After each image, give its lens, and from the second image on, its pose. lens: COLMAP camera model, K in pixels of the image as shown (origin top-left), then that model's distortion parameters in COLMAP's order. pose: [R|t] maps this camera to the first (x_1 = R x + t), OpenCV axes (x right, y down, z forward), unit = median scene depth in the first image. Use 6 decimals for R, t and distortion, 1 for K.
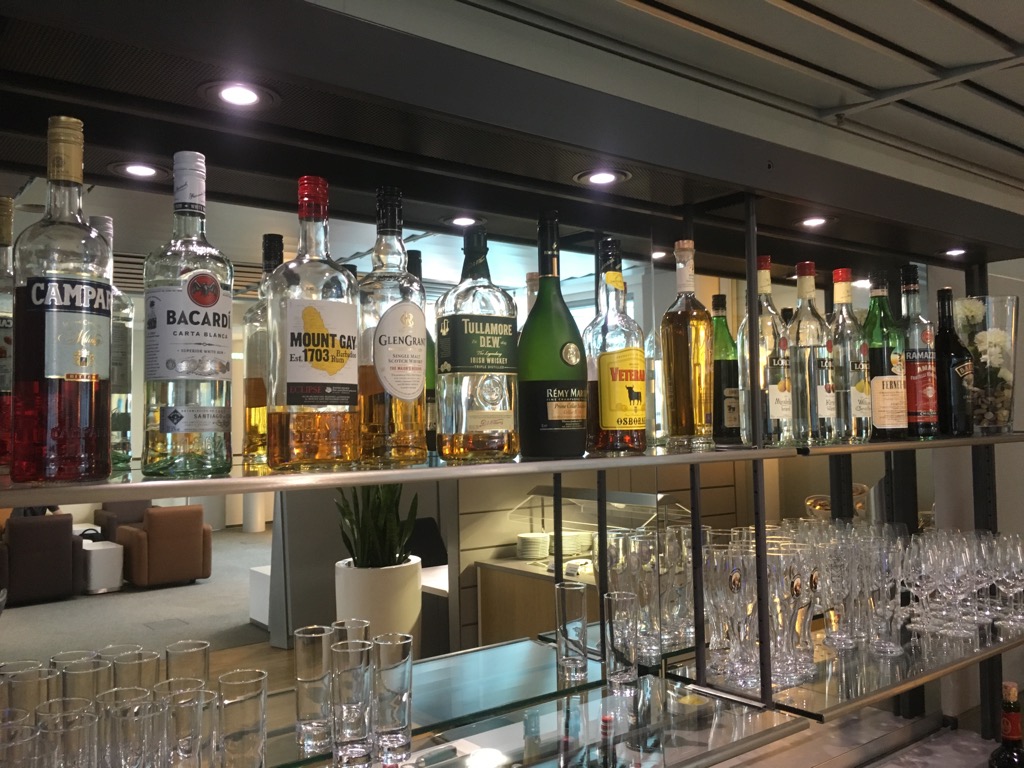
lens RADIAL K [[883.0, 0, 512.0], [0, 883.0, 384.0], [0, 0, 1]] dist [0.011766, -0.007941]
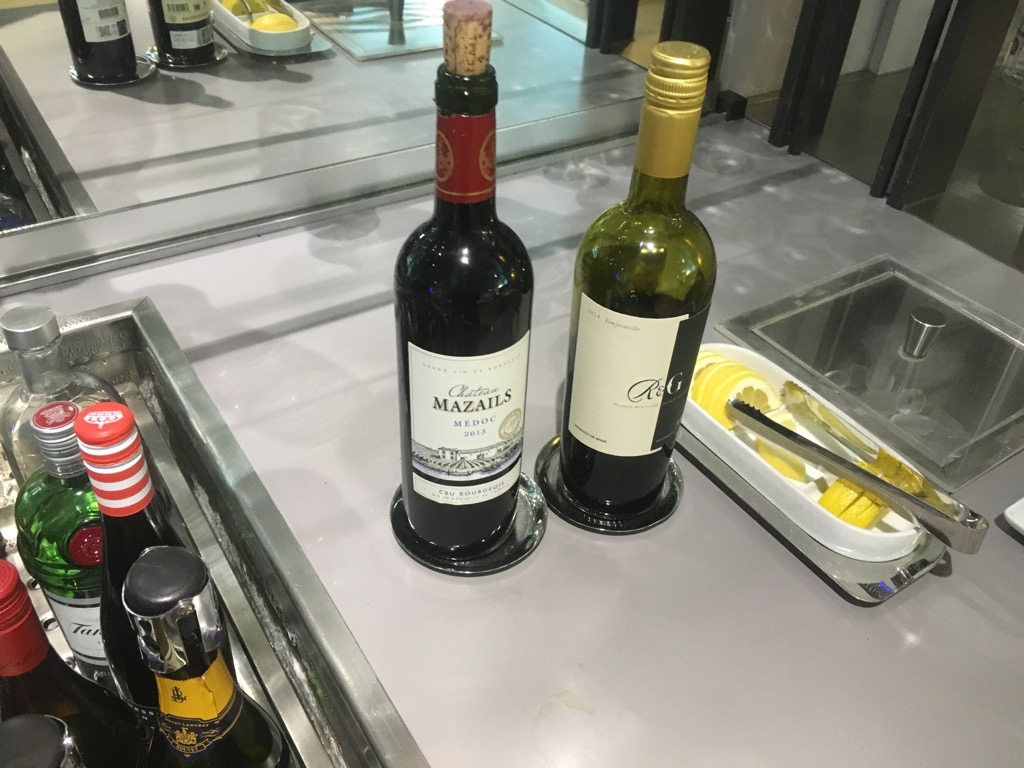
lens RADIAL K [[881.3, 0, 512.0], [0, 881.3, 384.0], [0, 0, 1]] dist [-0.014457, -0.008097]
pose [[0.994549, 0.103689, -0.011034, 0.533255], [-0.070101, 0.743190, 0.665398, 0.227759], [0.077195, -0.660997, 0.746408, 0.674204]]
